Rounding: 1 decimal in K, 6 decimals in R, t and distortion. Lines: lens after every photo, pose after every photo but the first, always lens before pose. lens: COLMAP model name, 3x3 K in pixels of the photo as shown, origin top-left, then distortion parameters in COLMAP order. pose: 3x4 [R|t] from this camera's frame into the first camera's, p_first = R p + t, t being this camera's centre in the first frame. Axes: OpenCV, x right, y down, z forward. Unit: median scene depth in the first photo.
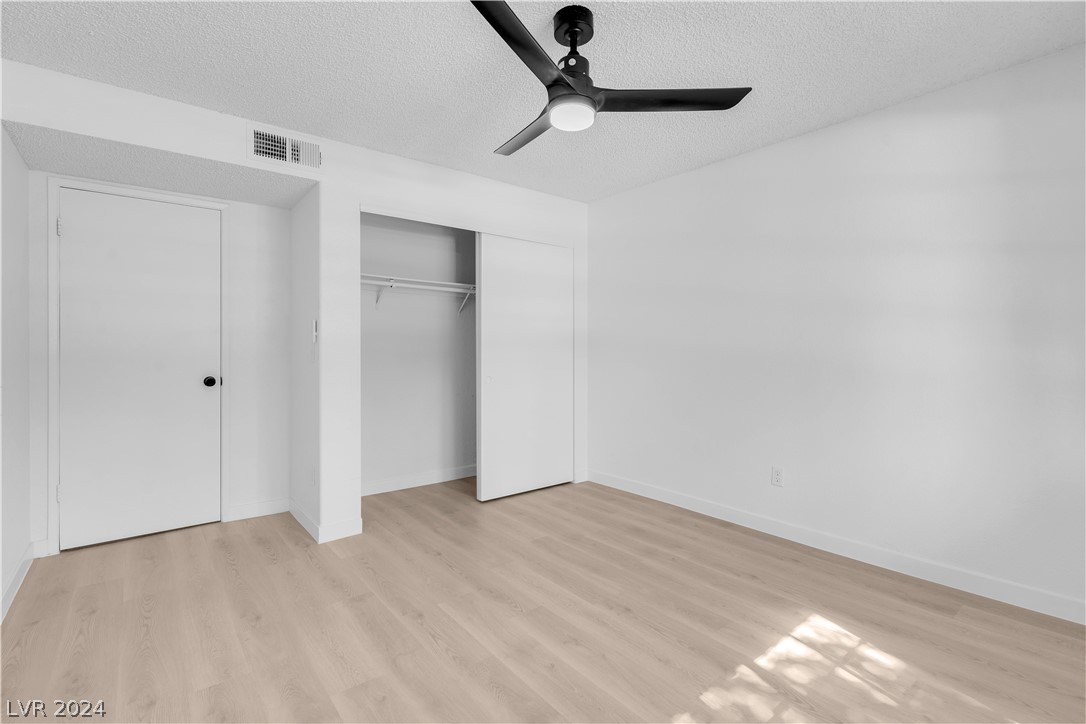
lens RADIAL K [[495.7, 0, 542.6], [0, 495.7, 349.6], [0, 0, 1]] dist [-0.001402, 0.000073]
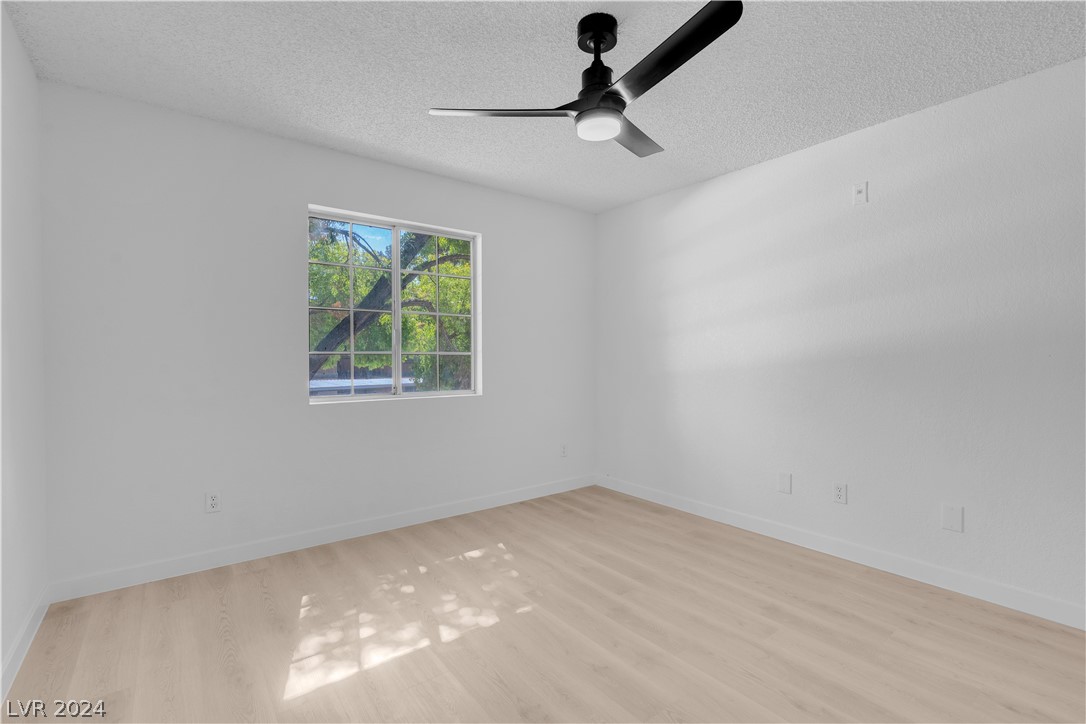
lens RADIAL K [[495.7, 0, 542.6], [0, 495.7, 349.6], [0, 0, 1]] dist [-0.001402, 0.000073]
pose [[-0.998802, -0.000105, 0.048930, 0.126248], [-0.000423, 0.999979, -0.006497, -0.012463], [-0.048928, -0.006510, -0.998781, 2.054377]]
